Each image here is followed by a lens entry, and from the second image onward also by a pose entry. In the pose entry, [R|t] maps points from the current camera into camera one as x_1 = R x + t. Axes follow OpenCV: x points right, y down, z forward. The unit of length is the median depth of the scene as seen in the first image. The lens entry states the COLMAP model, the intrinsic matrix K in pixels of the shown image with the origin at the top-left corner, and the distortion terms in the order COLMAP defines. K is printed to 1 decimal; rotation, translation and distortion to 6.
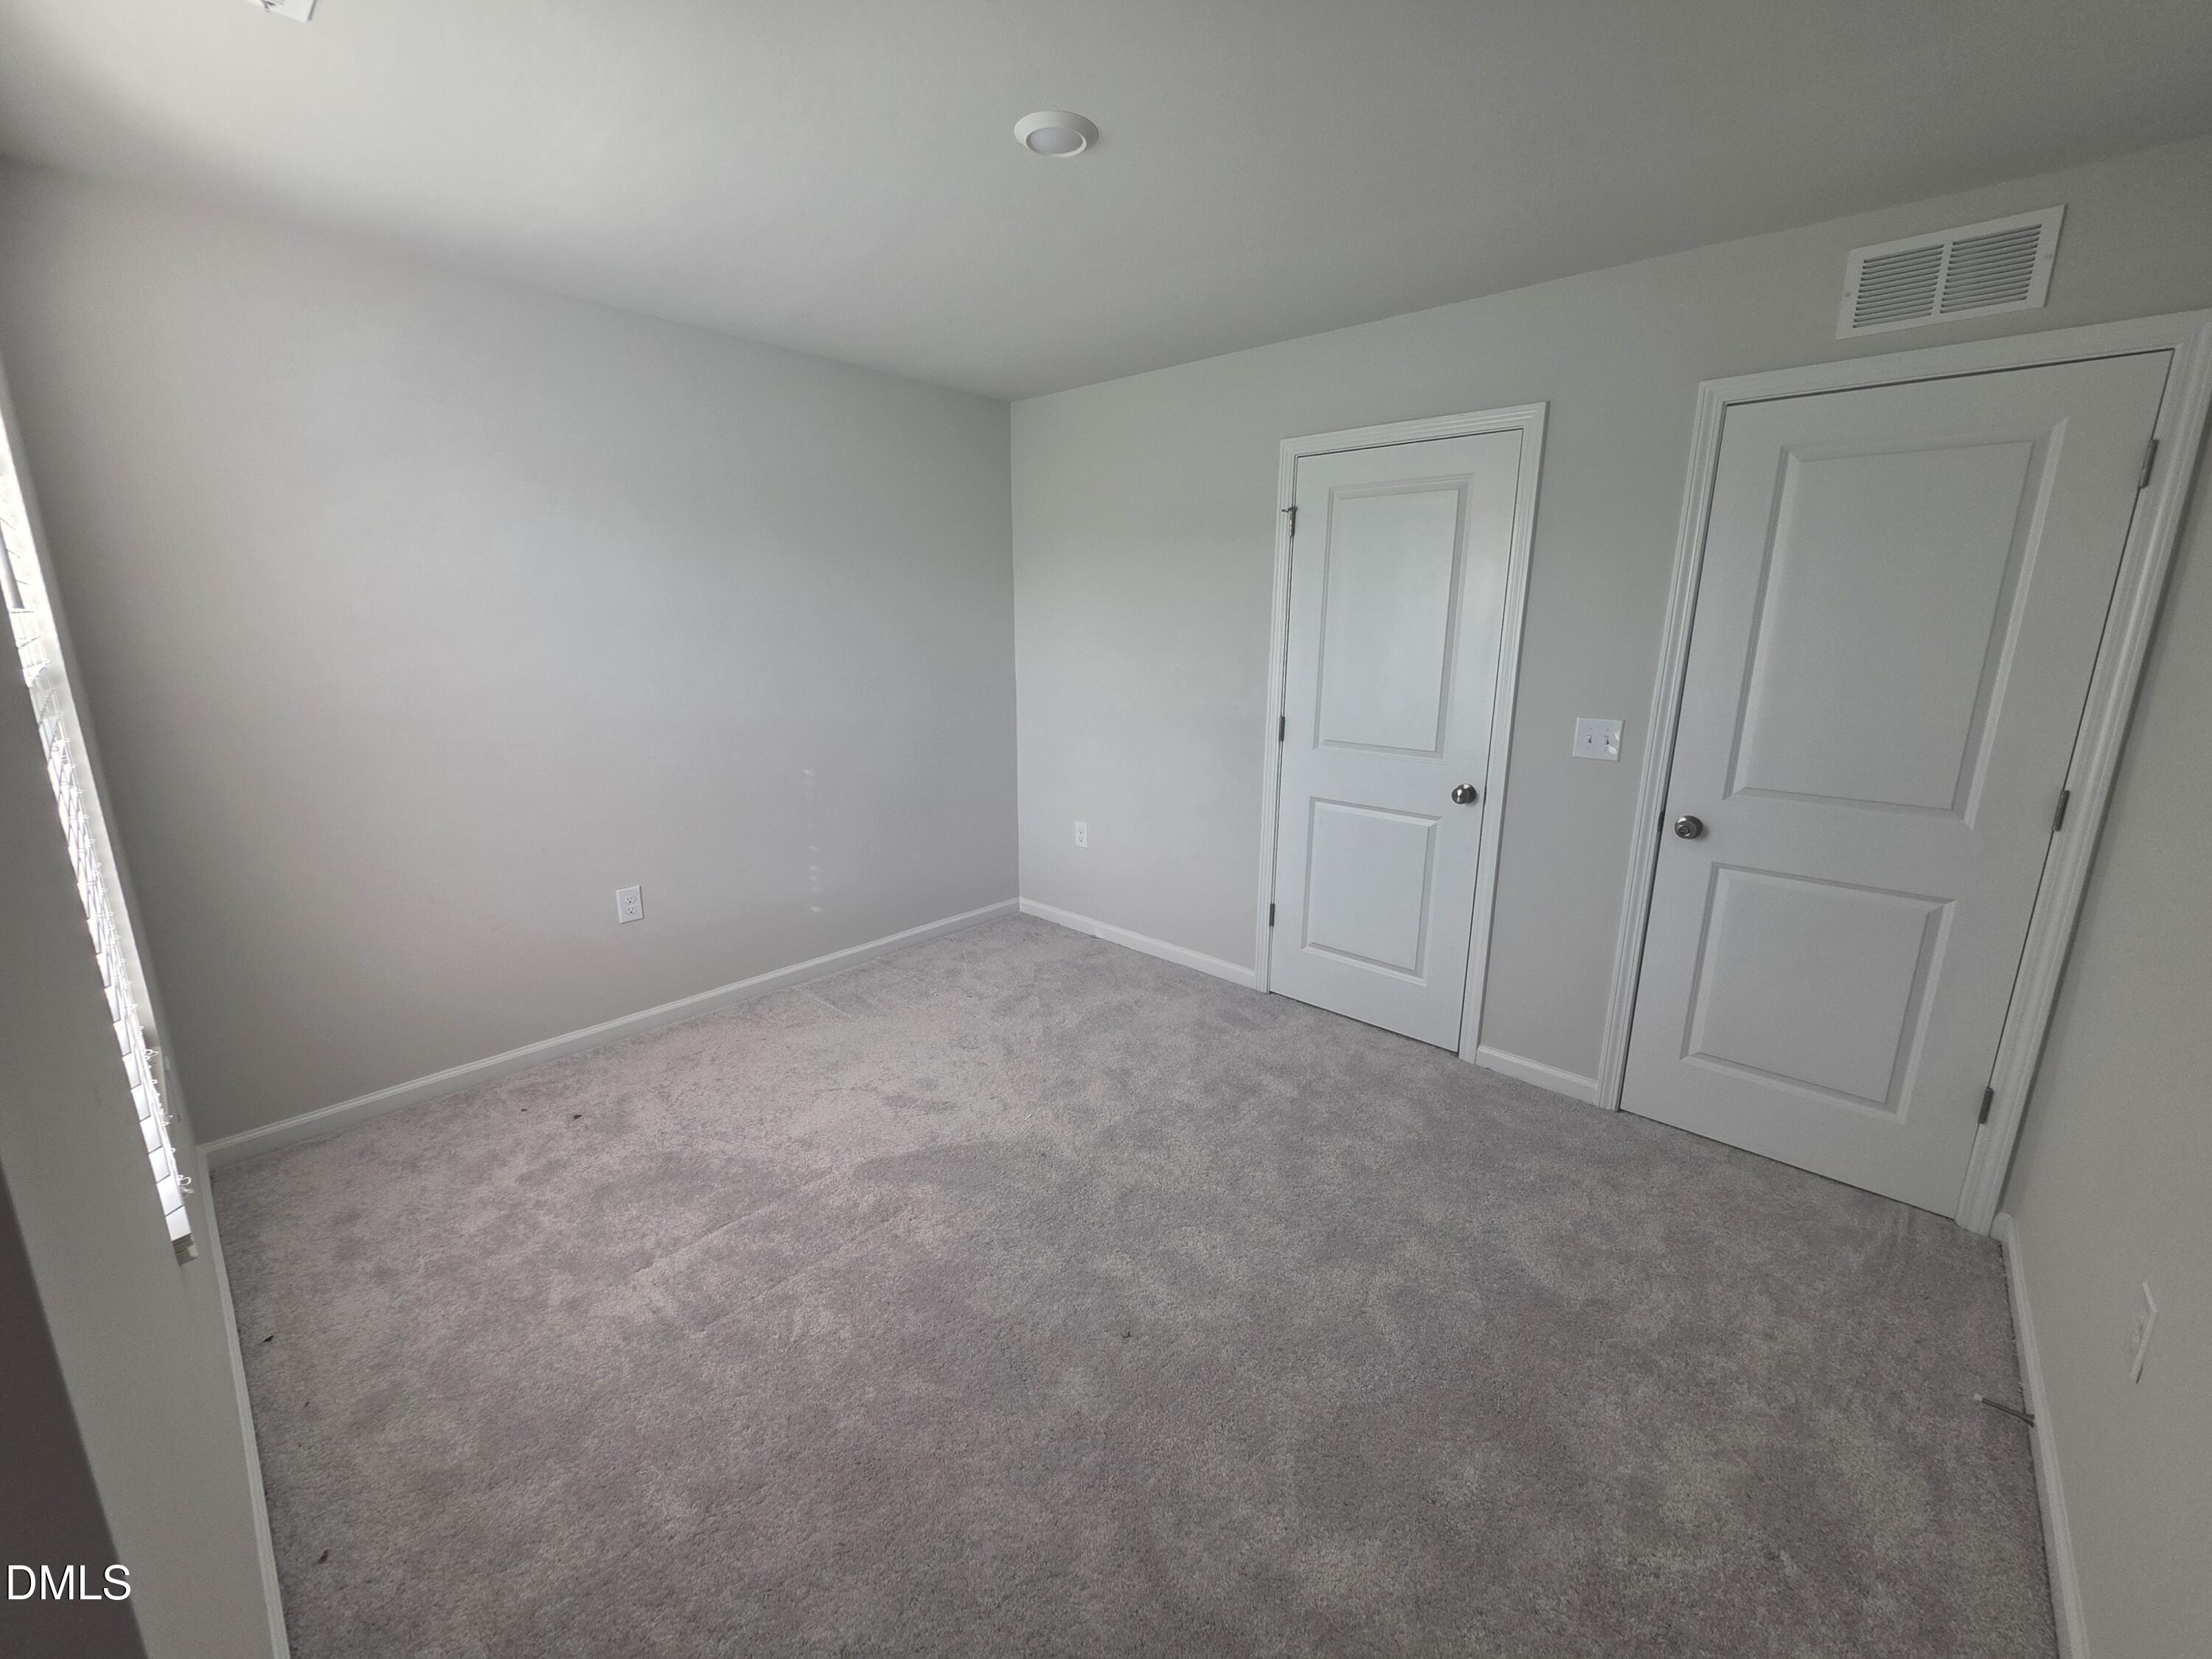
lens RADIAL K [[883.2, 0, 1088.8], [0, 883.2, 812.1], [0, 0, 1]] dist [-0.000311, -0.000062]
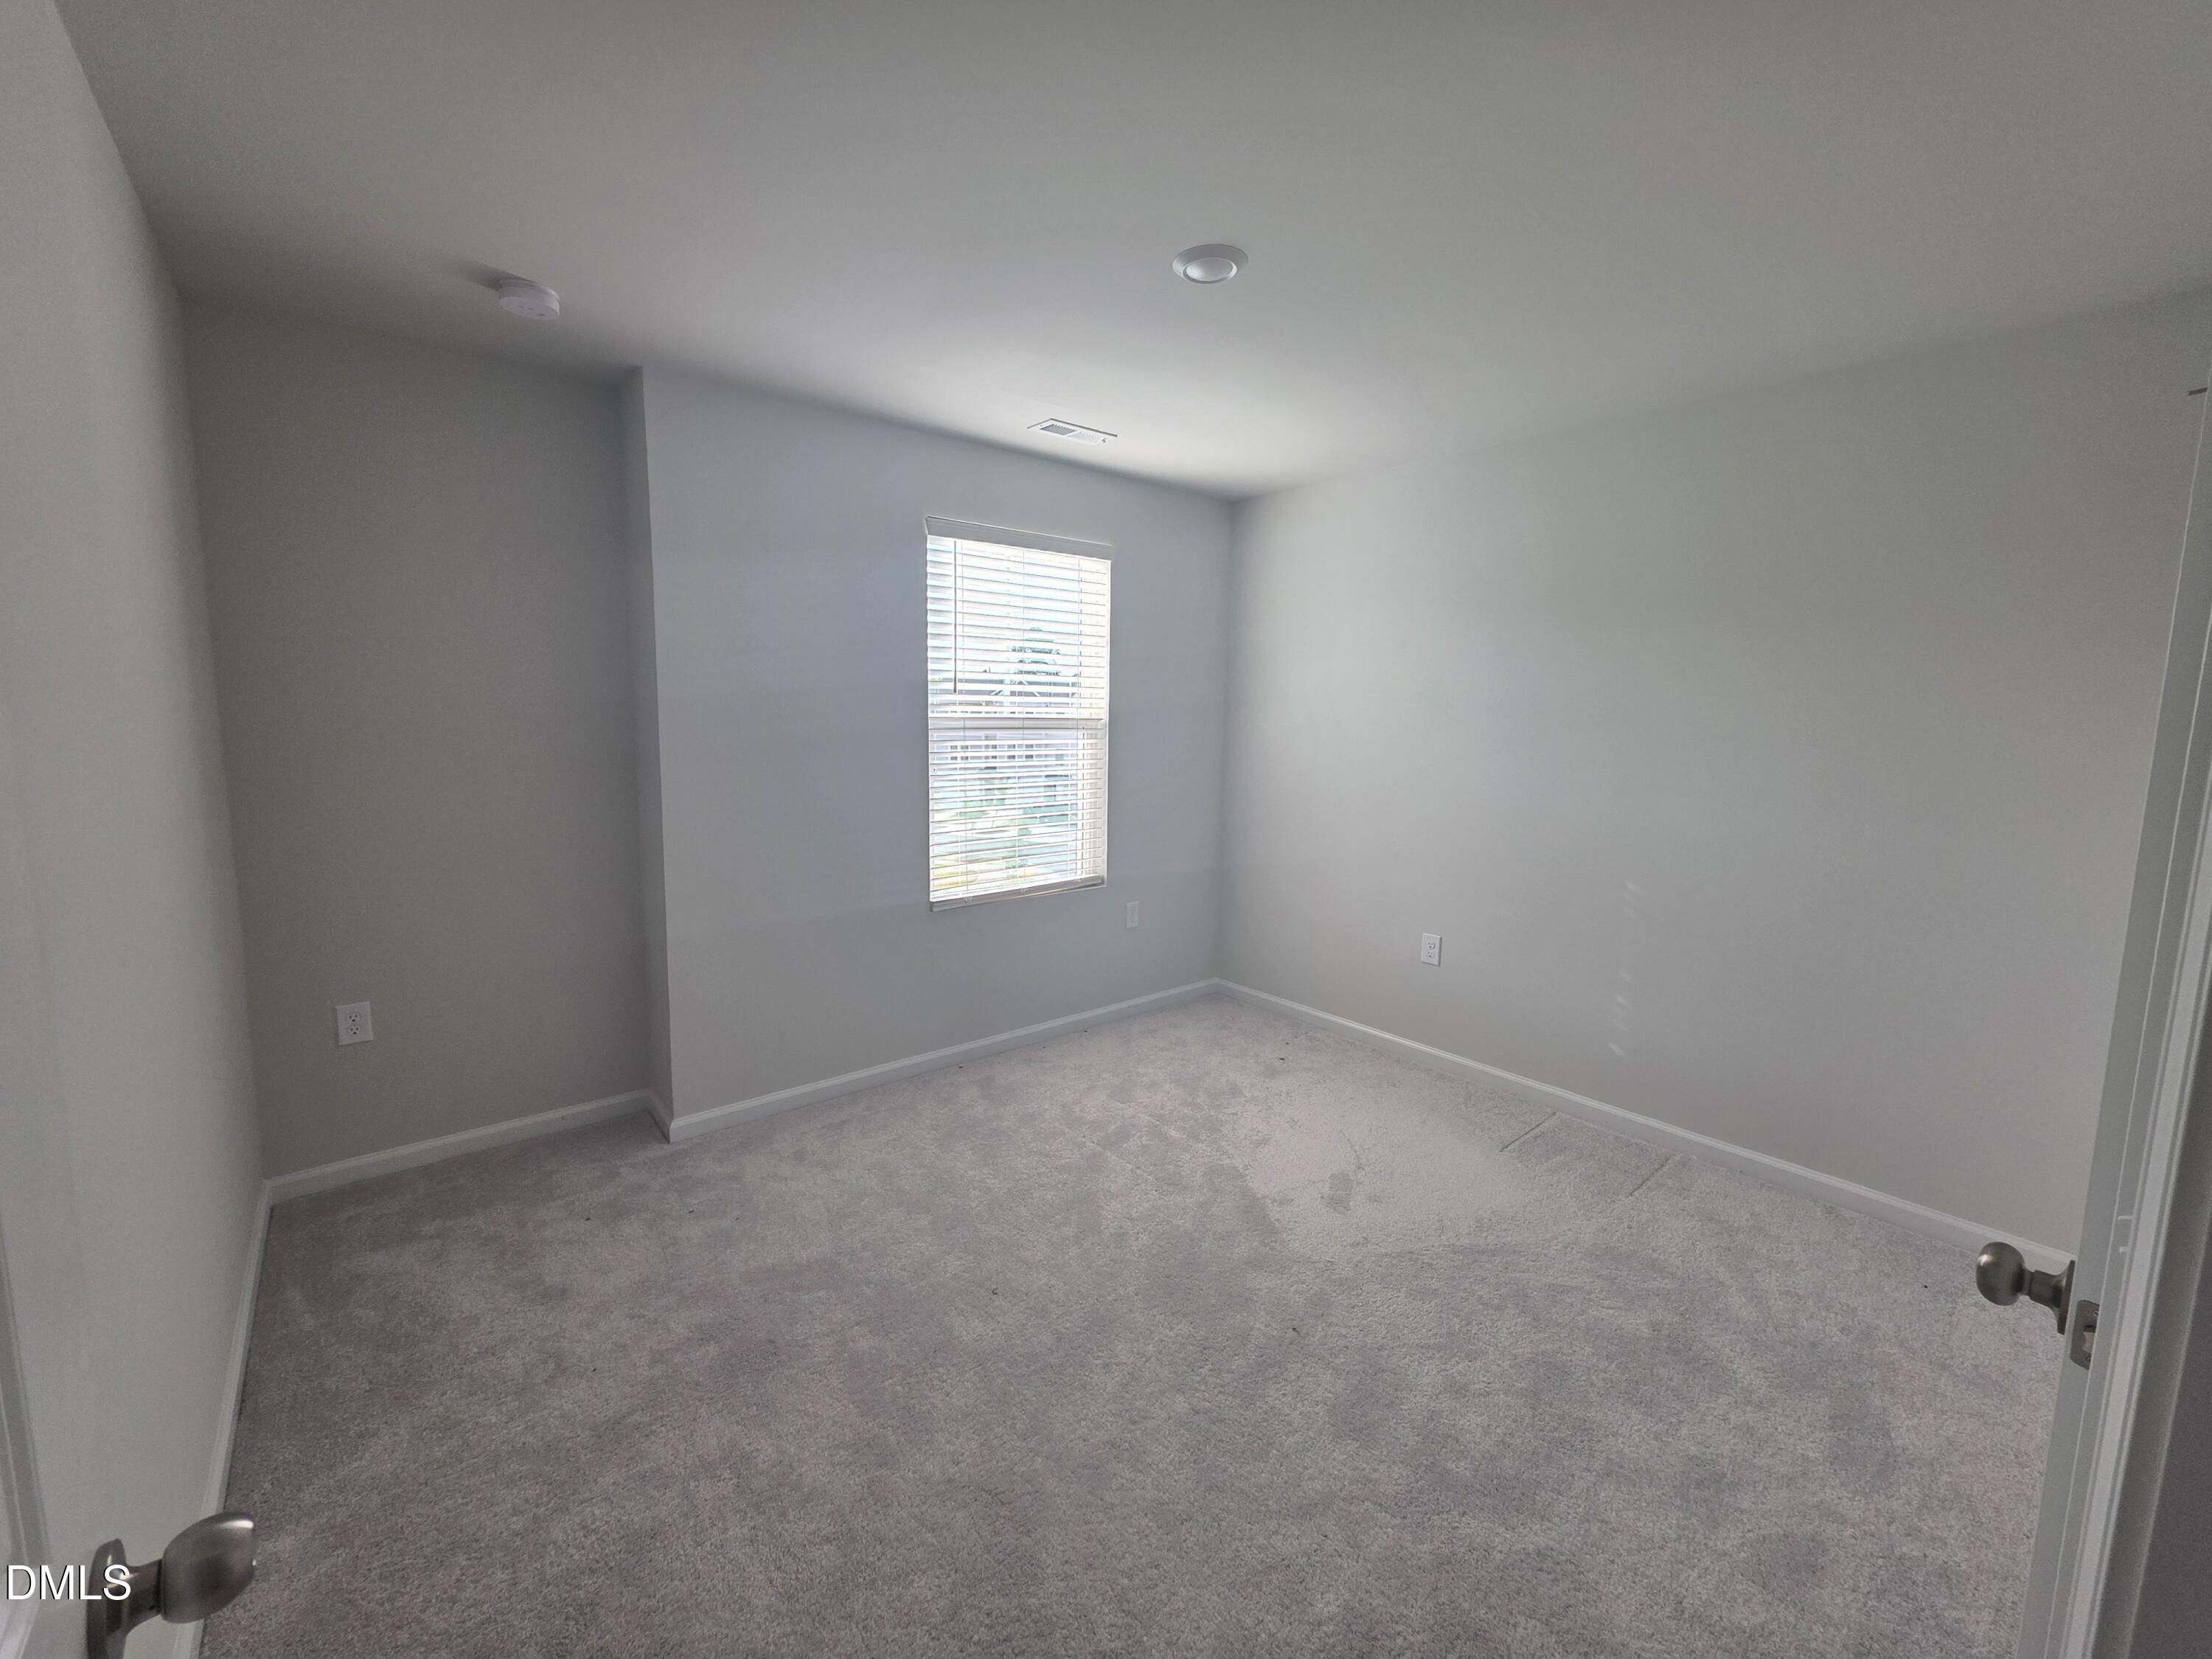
lens RADIAL K [[883.2, 0, 1088.8], [0, 883.2, 812.1], [0, 0, 1]] dist [-0.000311, -0.000062]
pose [[-0.123158, 0.119419, -0.985176, 0.824663], [-0.229305, 0.962444, 0.145329, -0.168741], [0.965532, 0.243804, -0.091149, 0.781544]]
